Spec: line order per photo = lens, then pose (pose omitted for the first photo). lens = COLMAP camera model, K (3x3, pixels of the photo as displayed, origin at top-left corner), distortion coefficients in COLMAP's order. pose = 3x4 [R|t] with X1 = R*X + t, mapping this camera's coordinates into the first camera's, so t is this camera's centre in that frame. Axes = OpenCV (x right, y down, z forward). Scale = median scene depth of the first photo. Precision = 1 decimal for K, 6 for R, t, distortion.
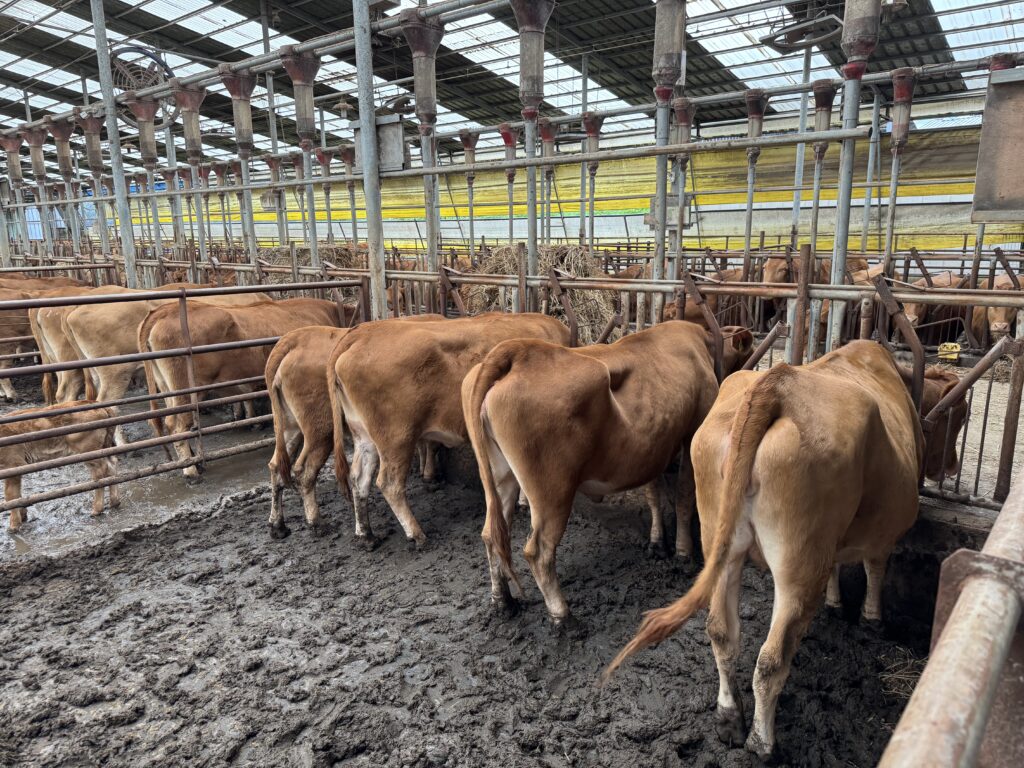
lens RADIAL K [[712.5, 0, 510.8], [0, 712.5, 388.1], [0, 0, 1]] dist [0.062902, -0.080537]
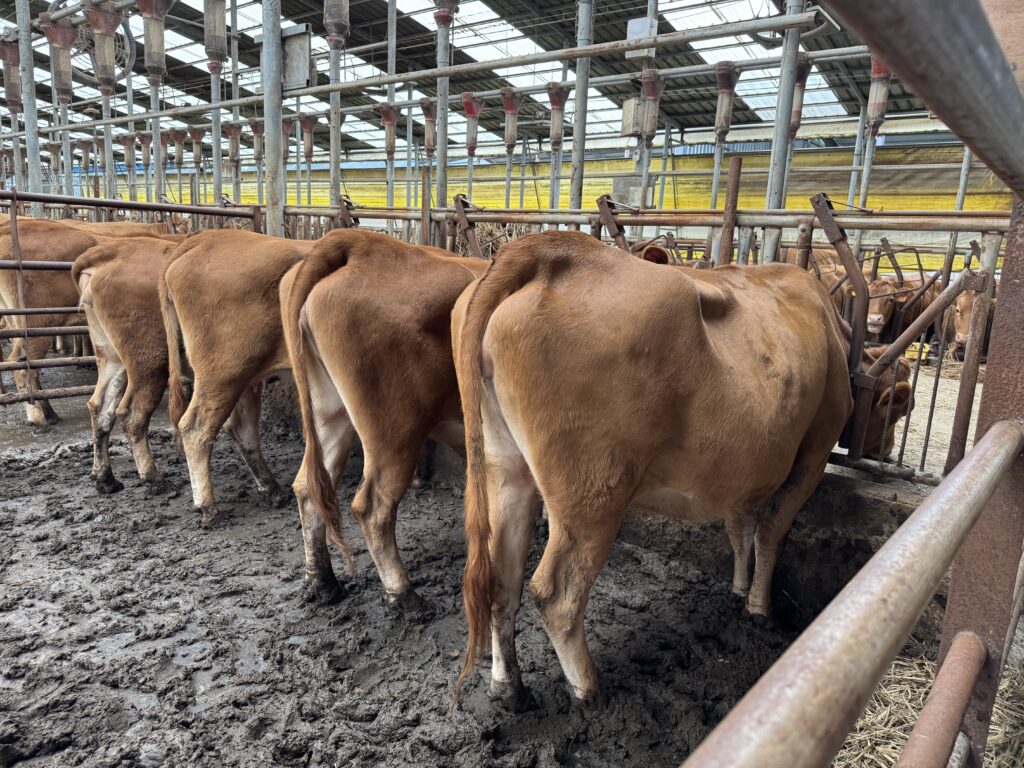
lens RADIAL K [[721.5, 0, 512.0], [0, 721.5, 384.0], [0, 0, 1]] dist [0.004836, 0.002758]
pose [[0.997754, 0.063394, 0.021631, 0.161099], [-0.062766, 0.997620, -0.028549, 0.103356], [-0.023390, 0.027127, 0.999358, 0.197423]]
